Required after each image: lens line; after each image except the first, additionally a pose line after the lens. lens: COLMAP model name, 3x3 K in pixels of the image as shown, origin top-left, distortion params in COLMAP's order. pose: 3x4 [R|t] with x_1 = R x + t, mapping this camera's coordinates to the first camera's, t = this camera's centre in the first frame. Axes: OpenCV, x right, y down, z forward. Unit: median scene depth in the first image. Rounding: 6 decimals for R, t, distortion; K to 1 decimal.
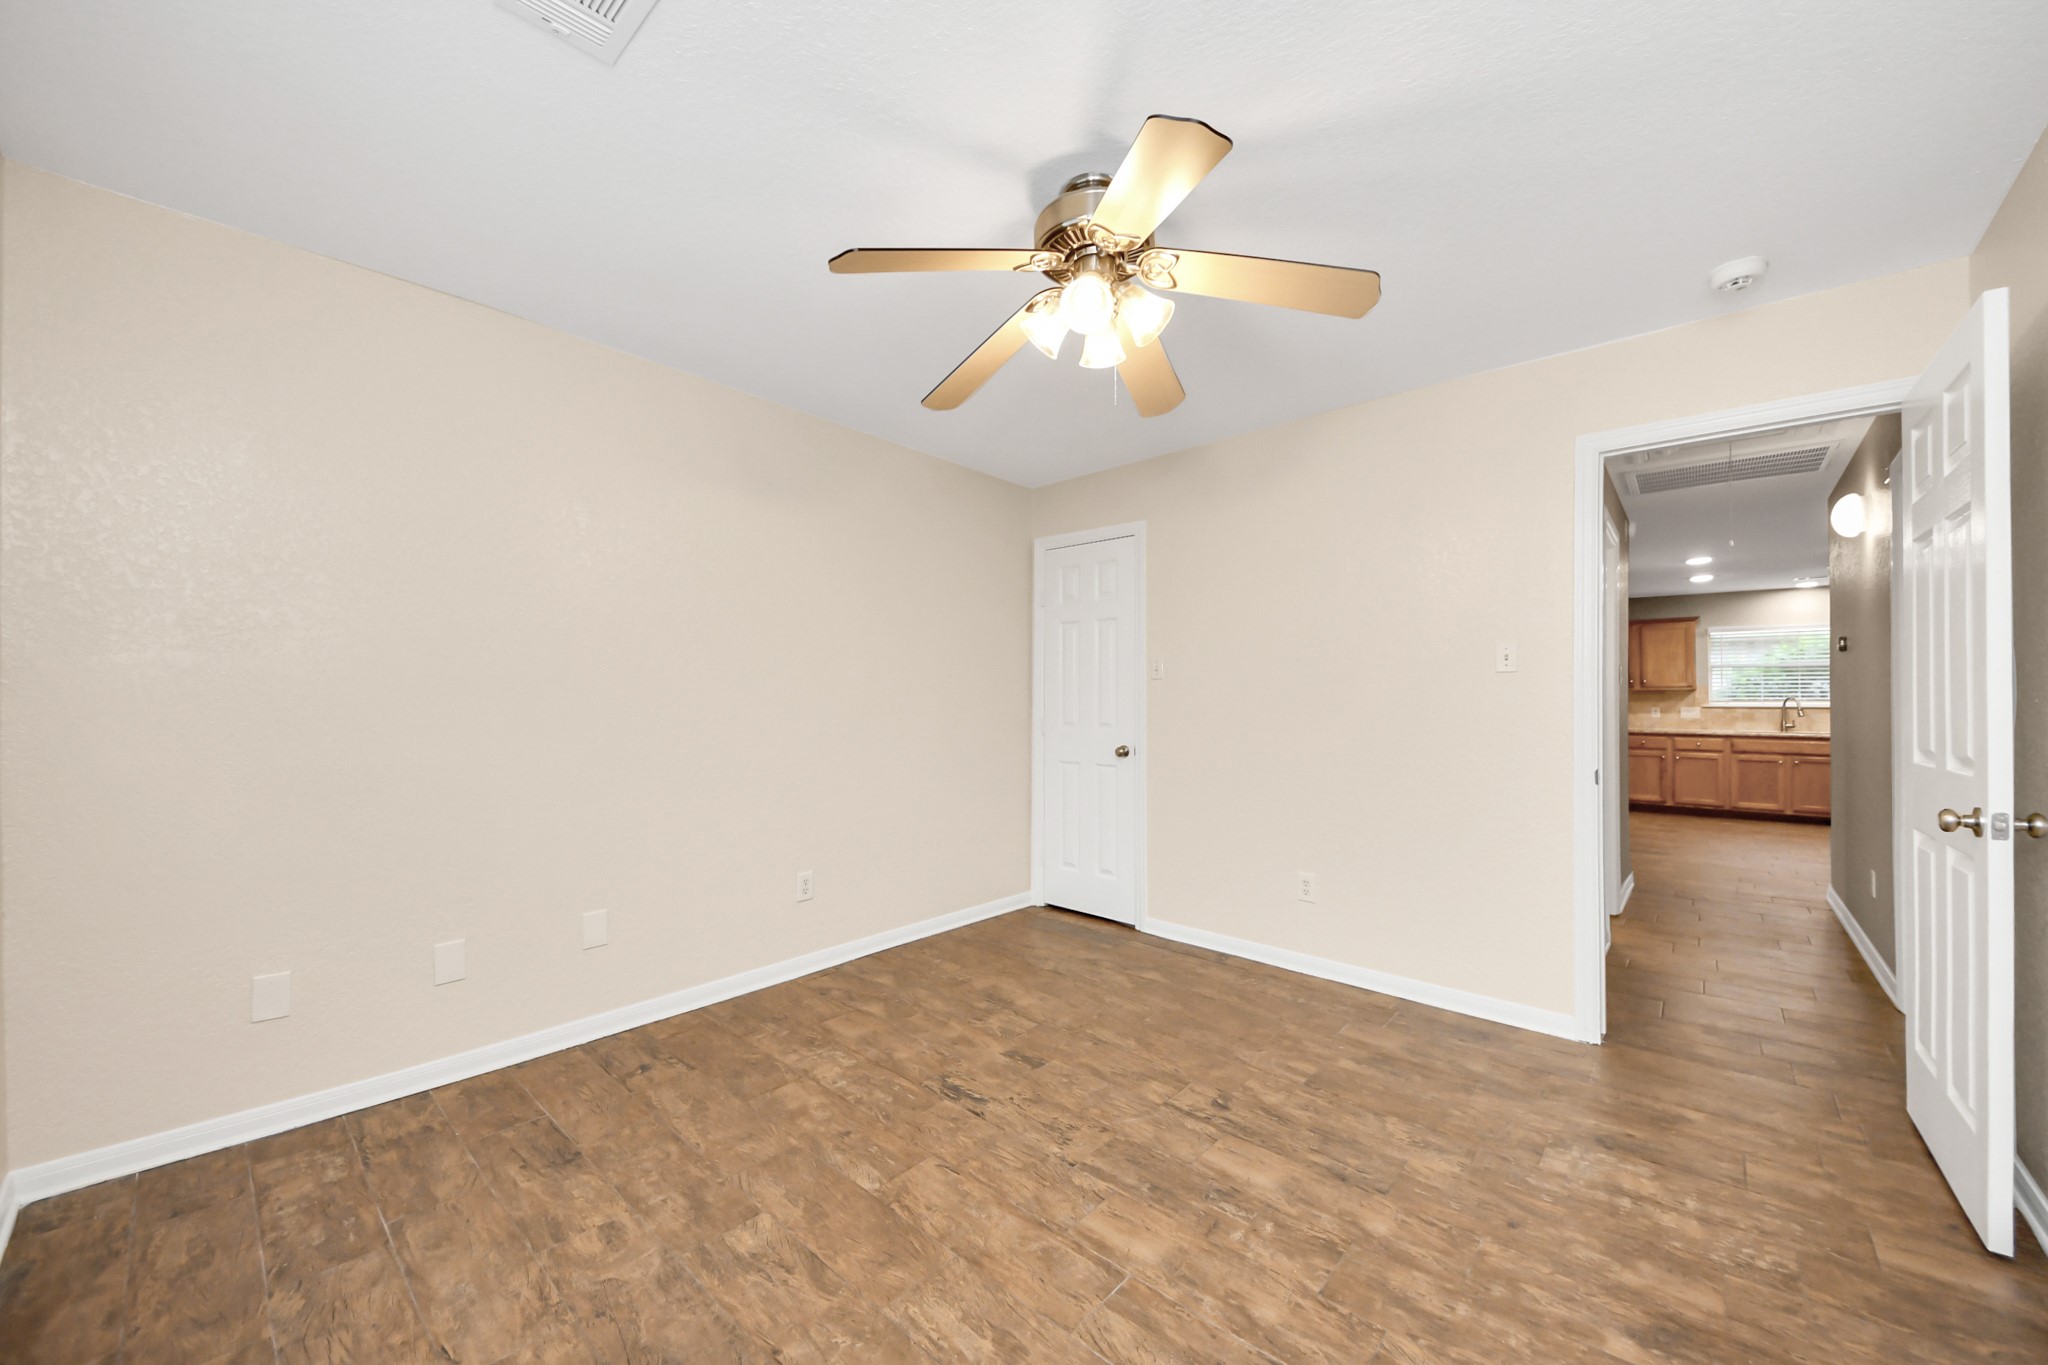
lens RADIAL K [[758.1, 0, 1017.8], [0, 758.1, 683.9], [0, 0, 1]] dist [0.021347, -0.008717]
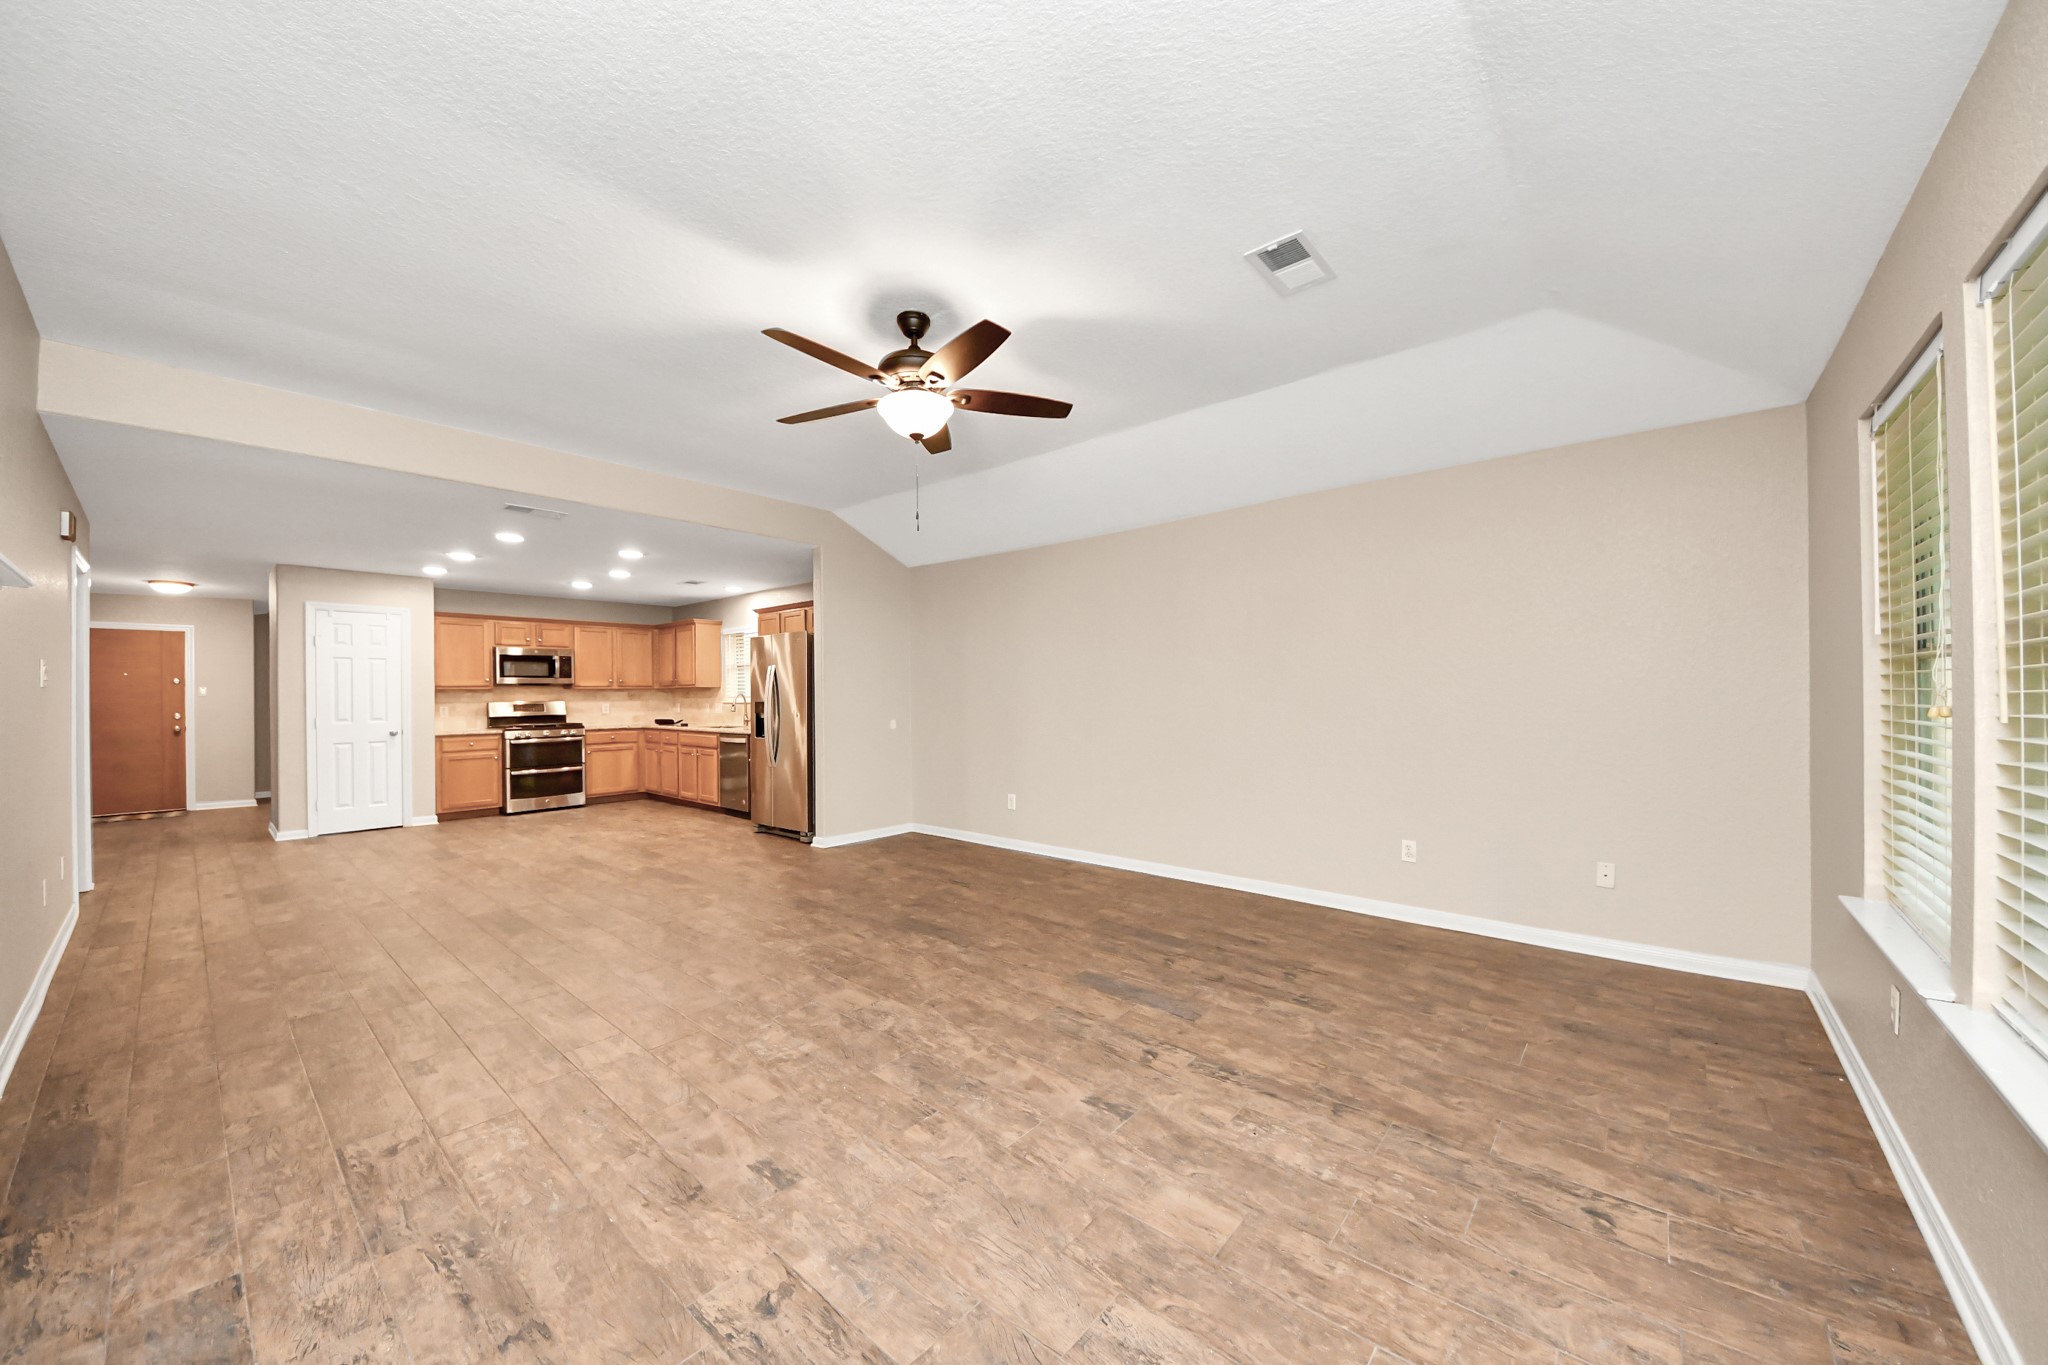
lens RADIAL K [[730.2, 0, 1021.3], [0, 730.2, 689.1], [0, 0, 1]] dist [0.020499, -0.010011]
pose [[0.999830, -0.009350, 0.015909, 1.294658], [0.009245, 0.999935, 0.006677, 0.008181], [-0.015970, -0.006528, 0.999851, -0.020290]]
